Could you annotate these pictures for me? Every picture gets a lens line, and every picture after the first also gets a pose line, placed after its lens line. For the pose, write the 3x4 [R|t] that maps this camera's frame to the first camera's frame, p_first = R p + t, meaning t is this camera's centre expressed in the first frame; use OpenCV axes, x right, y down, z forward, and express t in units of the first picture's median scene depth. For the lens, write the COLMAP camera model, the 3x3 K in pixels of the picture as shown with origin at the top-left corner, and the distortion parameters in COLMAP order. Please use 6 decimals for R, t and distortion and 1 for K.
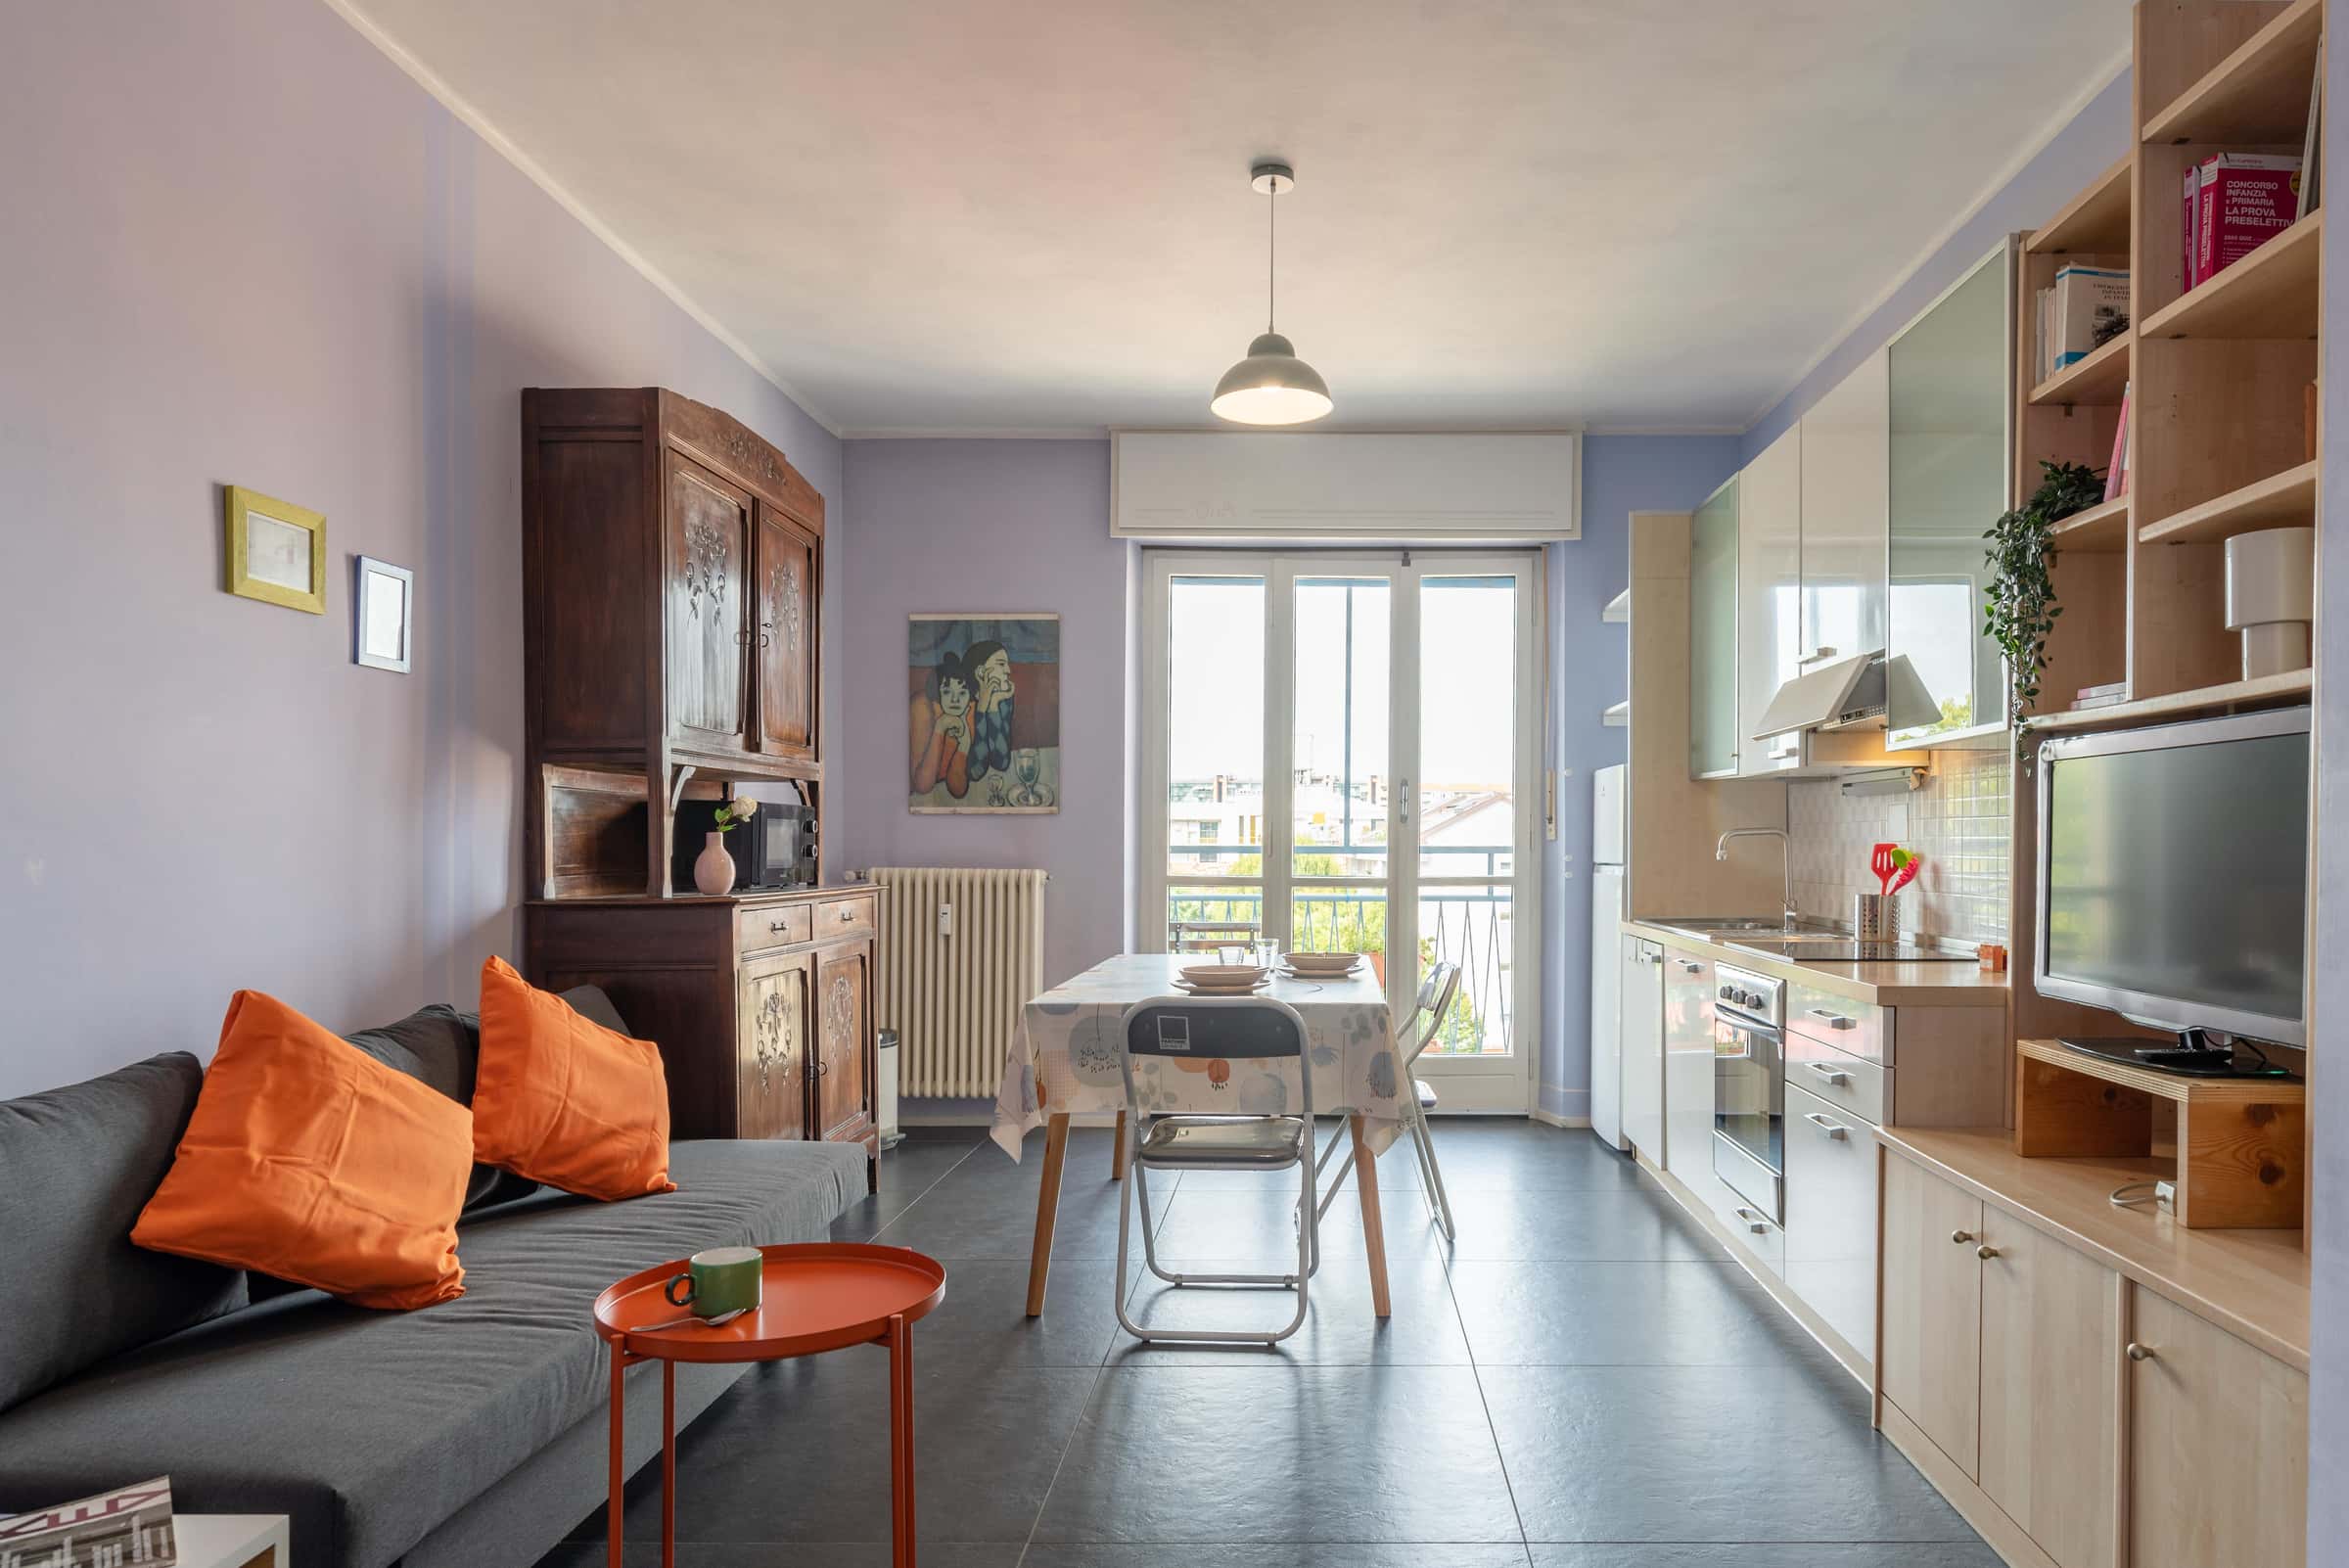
lens RADIAL K [[1459.8, 0, 1318.6], [0, 1459.8, 850.0], [0, 0, 1]] dist [0.002733, -0.001232]
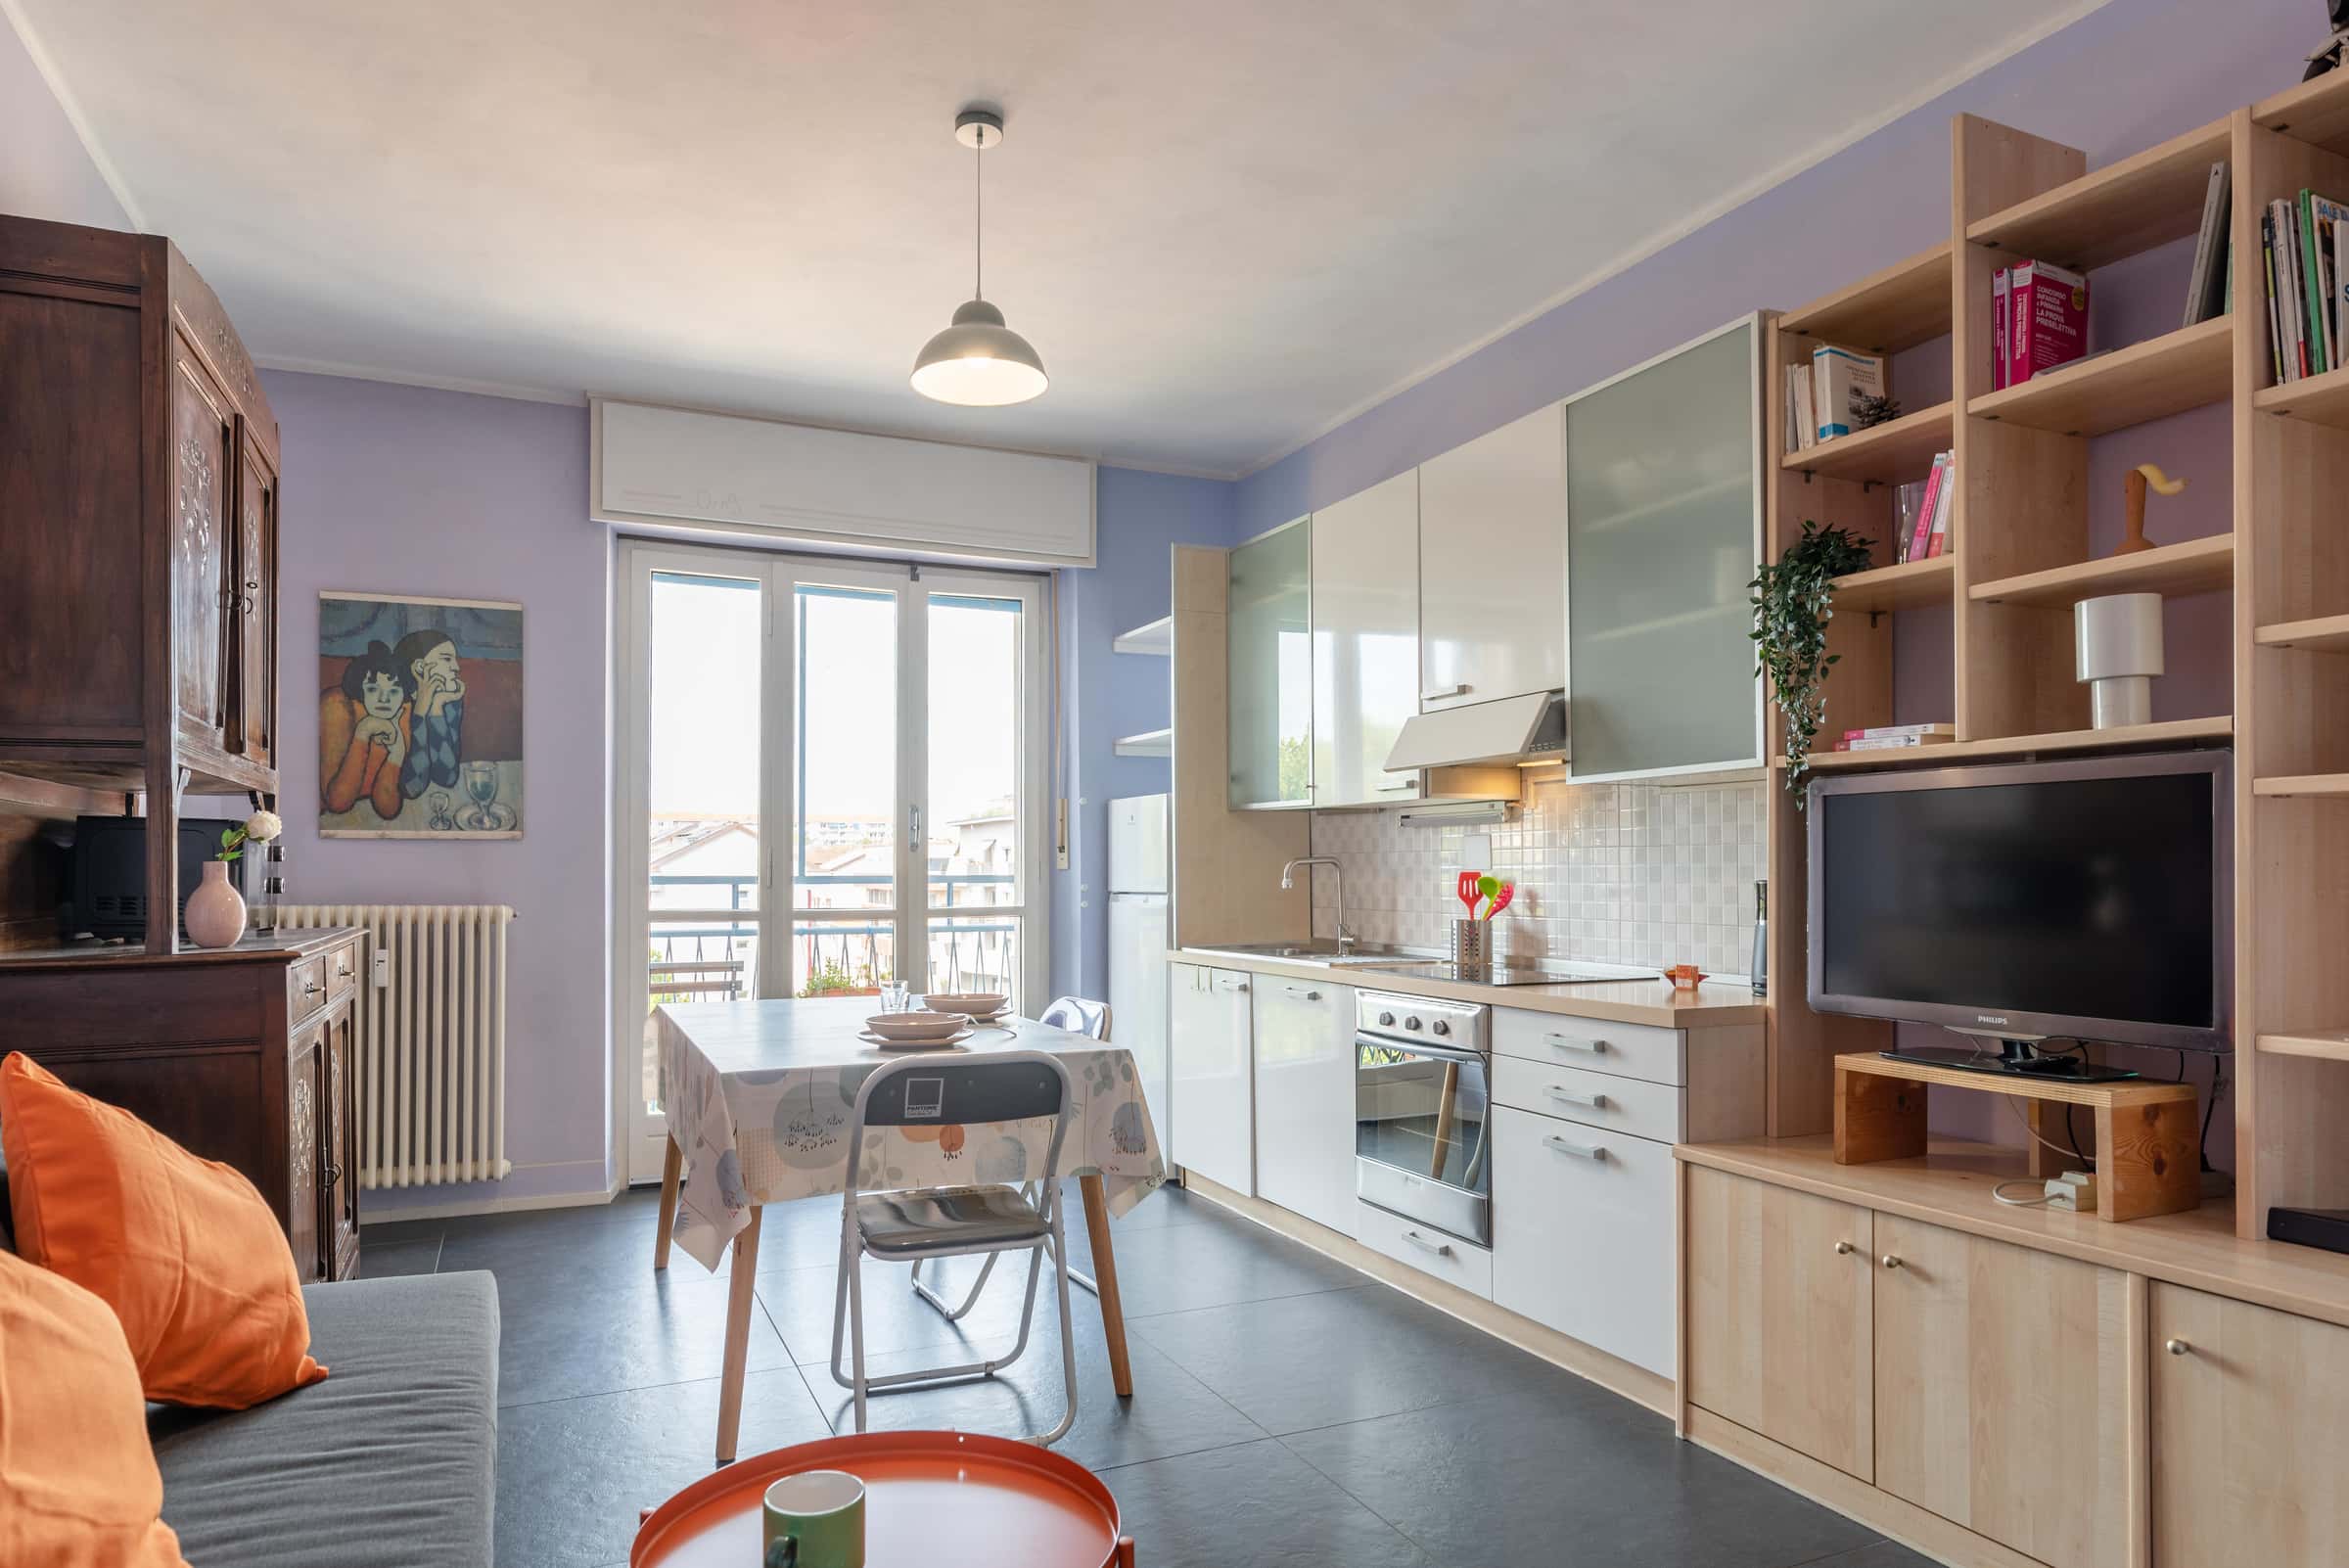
lens RADIAL K [[1393.1, 0, 1128.9], [0, 1393.1, 857.3], [0, 0, 1]] dist [-0.001274, -0.001688]
pose [[0.916808, 0.001116, 0.399328, -0.287779], [0.004699, 0.999897, -0.013584, -0.002720], [-0.399302, 0.014330, 0.916708, 0.191483]]
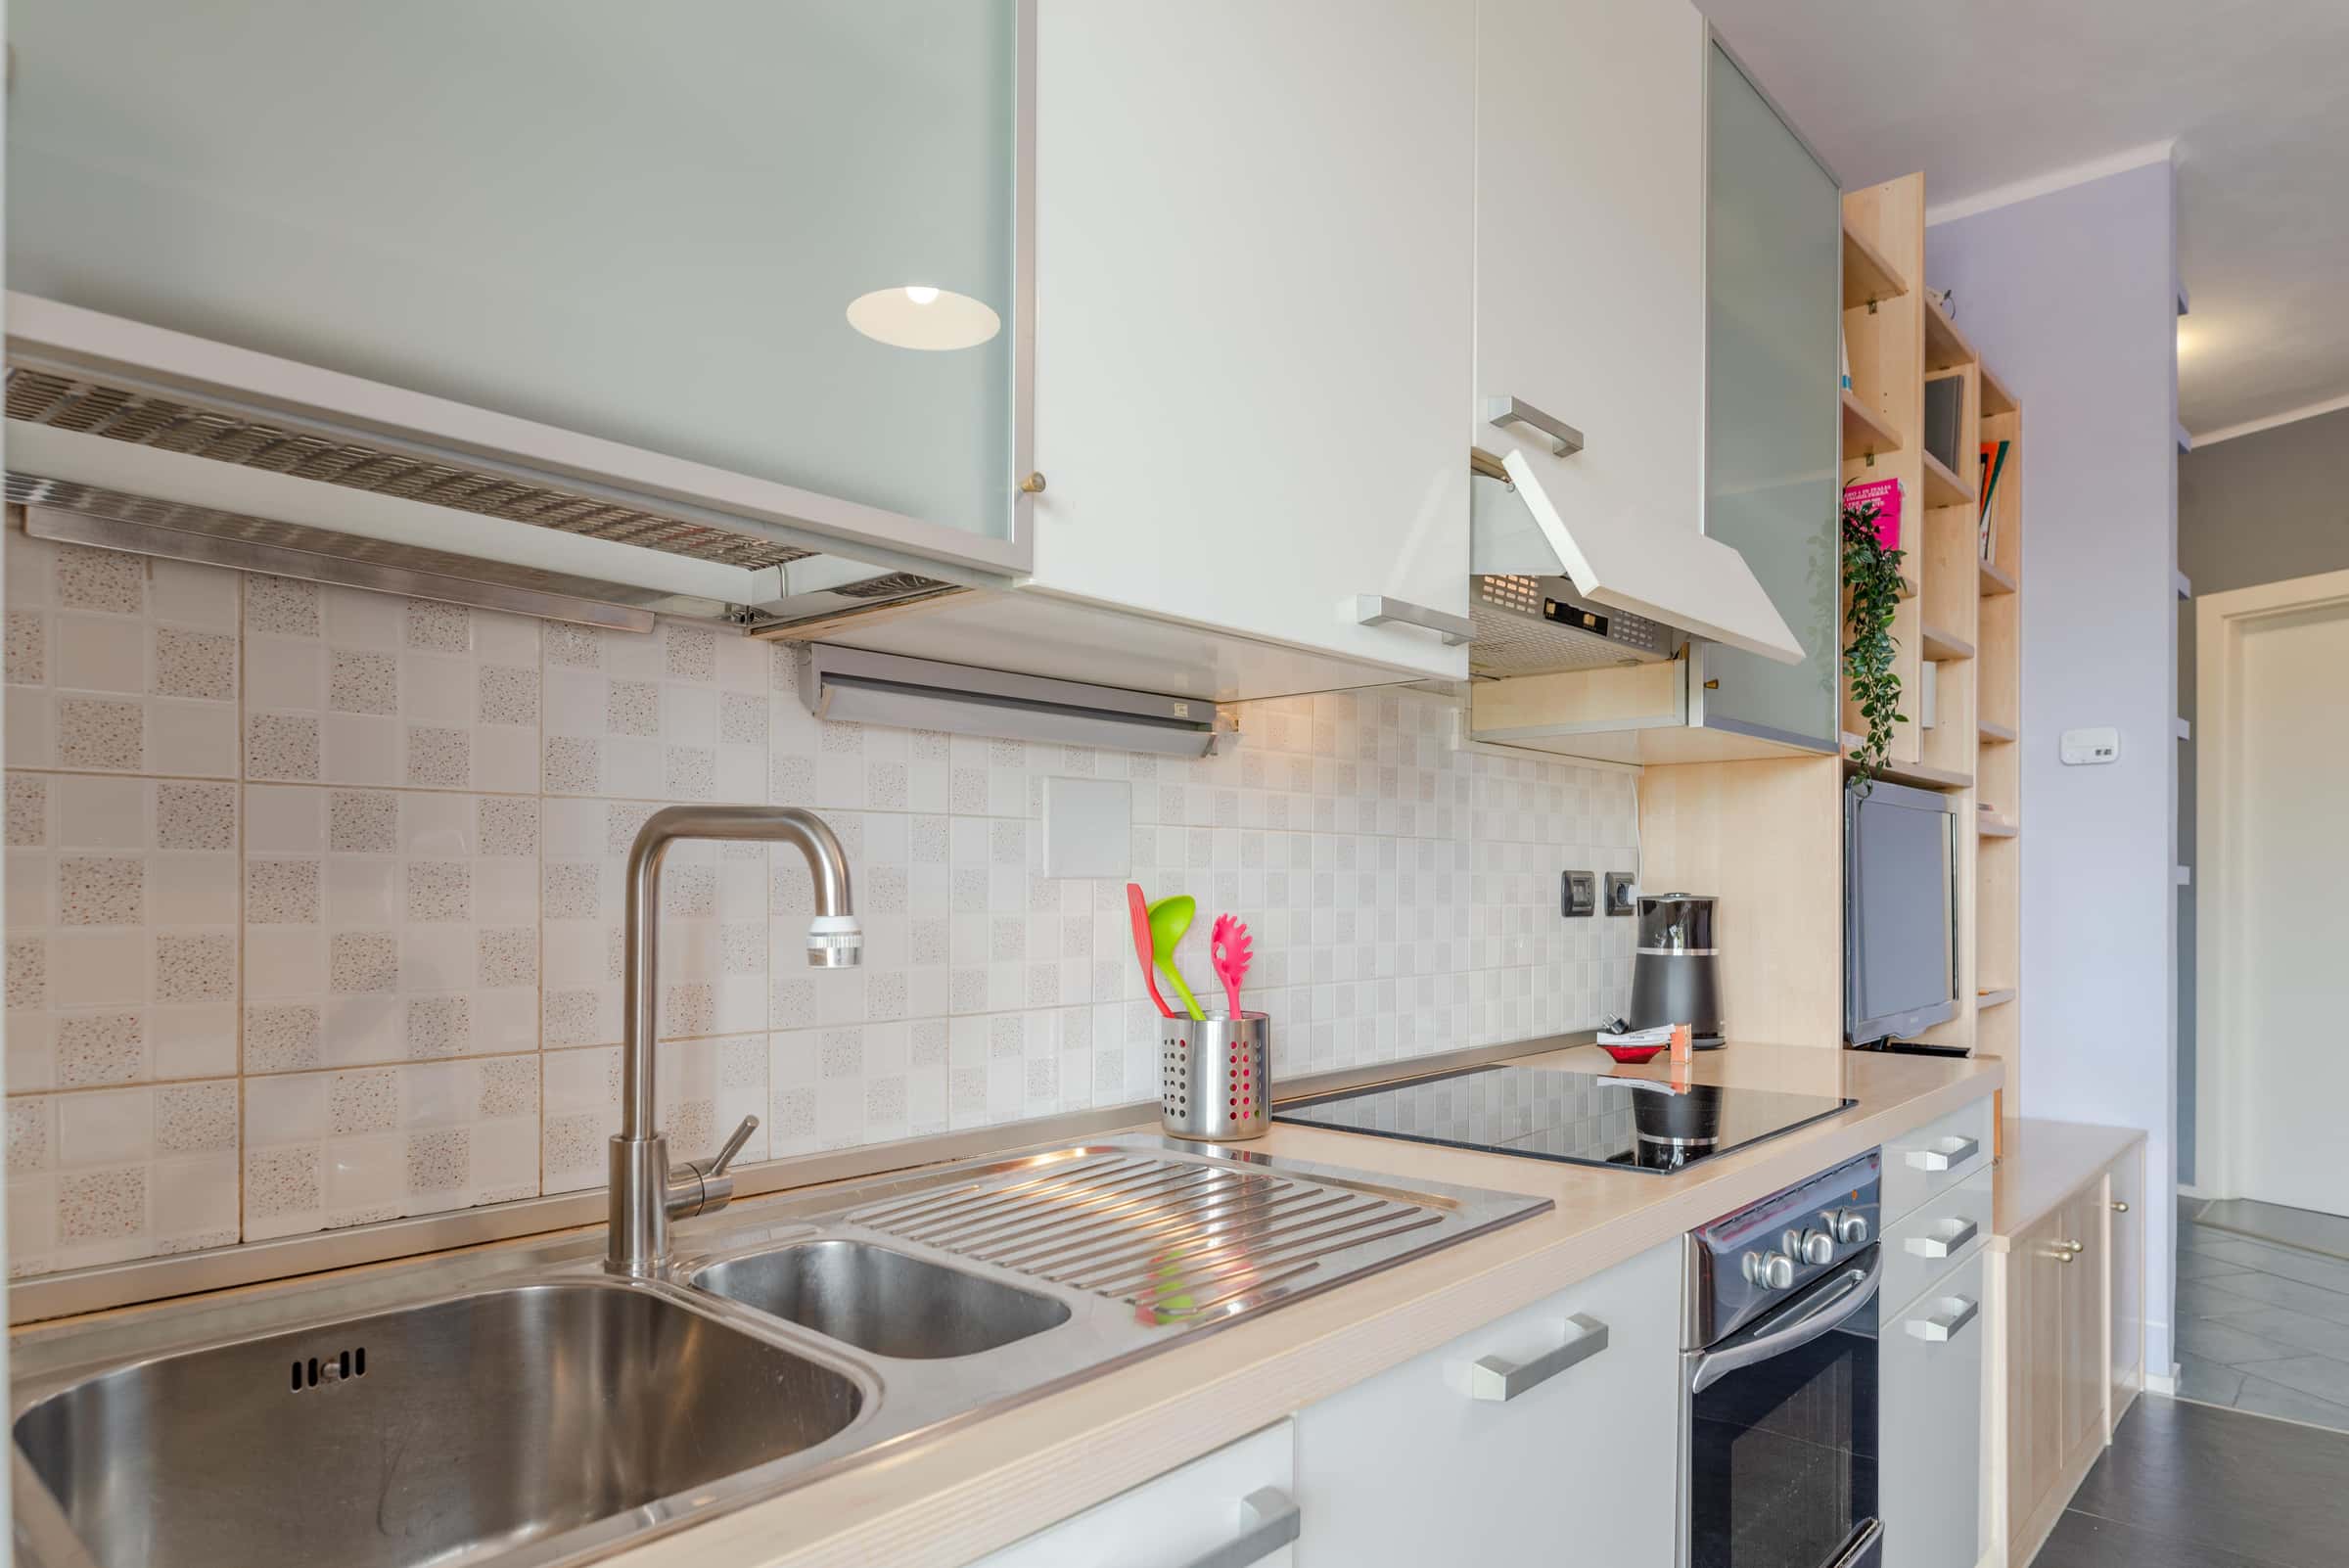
lens RADIAL K [[1391.5, 0, 1193.2], [0, 1391.5, 893.3], [0, 0, 1]] dist [0.000309, 0.000573]
pose [[-0.744247, -0.005170, 0.667884, 0.158255], [0.001256, 0.999957, 0.009140, -0.005863], [-0.667903, 0.007641, -0.744209, 1.460091]]
